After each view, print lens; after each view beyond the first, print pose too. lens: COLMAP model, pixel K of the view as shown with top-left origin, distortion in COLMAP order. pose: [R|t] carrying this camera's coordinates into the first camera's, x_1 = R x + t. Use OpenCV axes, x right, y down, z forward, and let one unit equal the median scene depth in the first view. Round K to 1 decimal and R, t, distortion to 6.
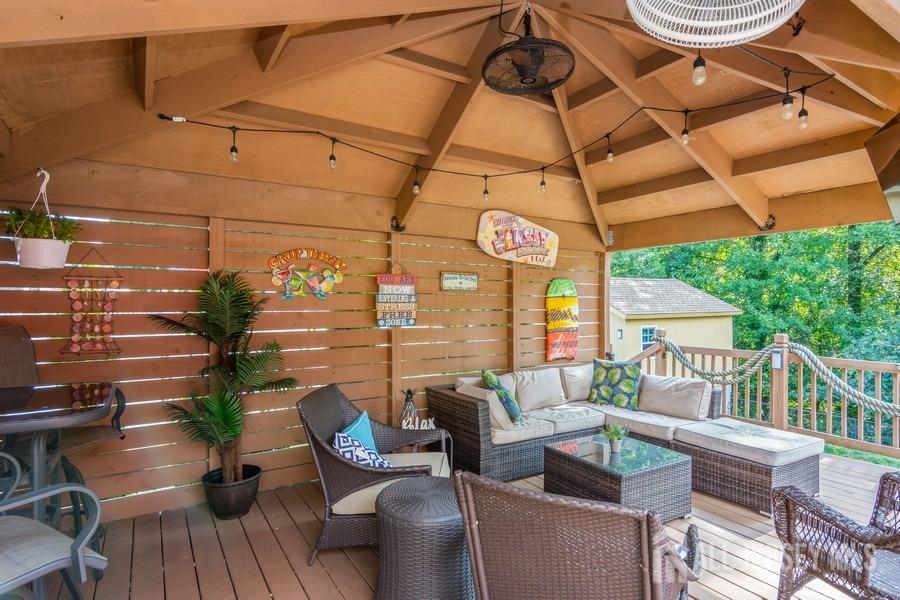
lens RADIAL K [[479.0, 0, 442.9], [0, 479.0, 299.9], [0, 0, 1]] dist [-0.001733, 0.001239]
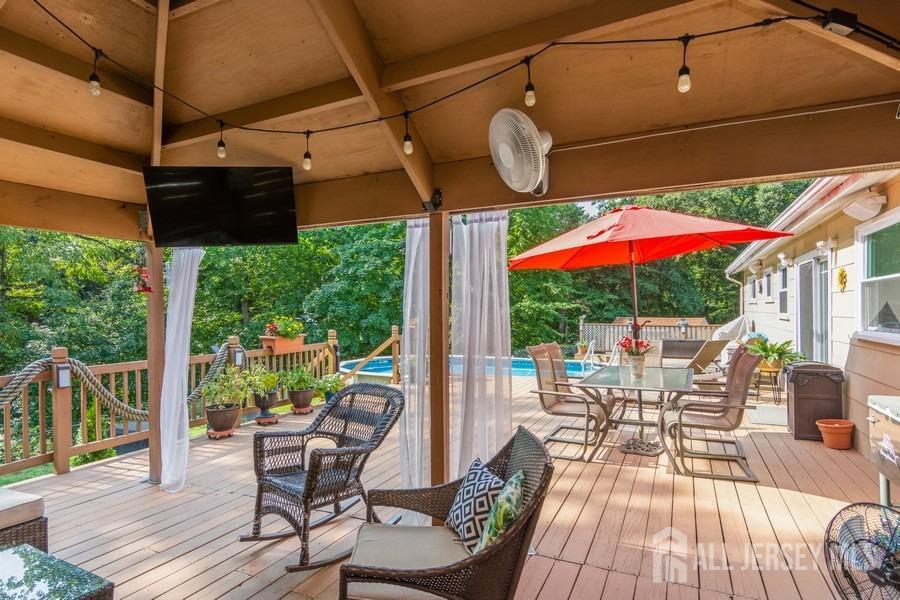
lens RADIAL K [[479.0, 0, 455.4], [0, 479.0, 307.3], [0, 0, 1]] dist [-0.001733, 0.001239]
pose [[-0.543894, 0.008899, 0.839106, -0.247418], [0.000803, 0.999949, -0.010085, 0.002889], [-0.839153, -0.004812, -0.543874, 0.577271]]
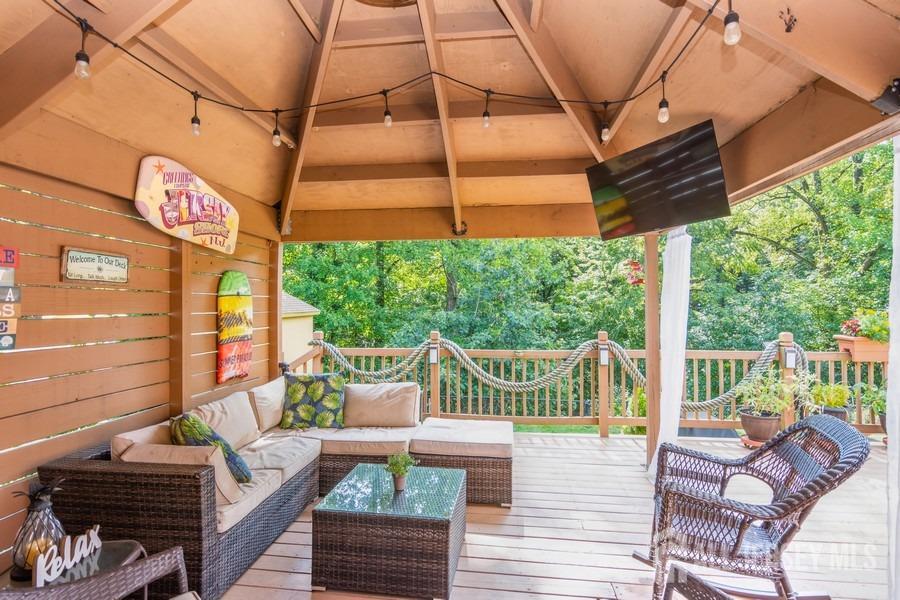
lens RADIAL K [[479.0, 0, 446.6], [0, 479.0, 300.1], [0, 0, 1]] dist [-0.001733, 0.001239]
pose [[0.622103, 0.005361, 0.782917, -0.153755], [-0.005443, 0.999982, -0.002522, 0.001652], [-0.782917, -0.002692, 0.622121, 0.307743]]
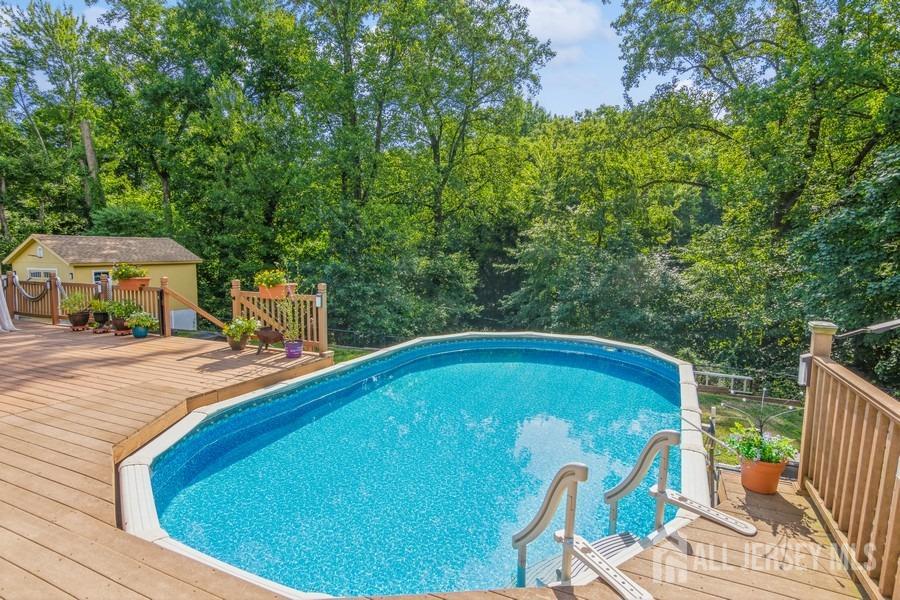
lens RADIAL K [[479.0, 0, 445.0], [0, 479.0, 300.0], [0, 0, 1]] dist [-0.001733, 0.001239]
pose [[0.832335, -0.049226, 0.552082, 1.276635], [-0.009440, 0.994645, 0.102919, -0.051060], [-0.554192, -0.090875, 0.827413, -2.250677]]
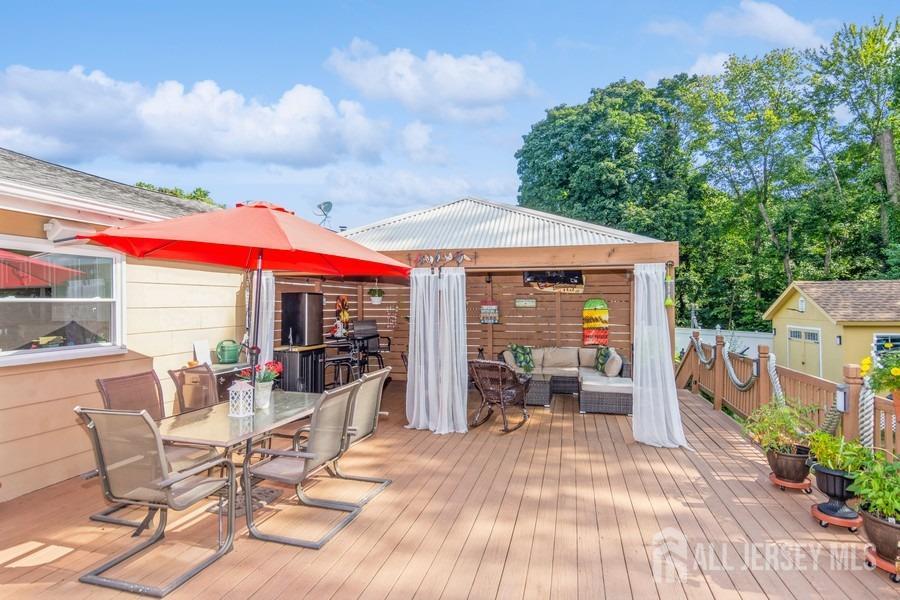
lens RADIAL K [[479.0, 0, 448.9], [0, 479.0, 301.8], [0, 0, 1]] dist [-0.001733, 0.001239]
pose [[0.696000, -0.008846, -0.717987, 1.298203], [0.010755, 0.999940, -0.001894, -0.041969], [0.717961, -0.006404, 0.696054, -0.698818]]
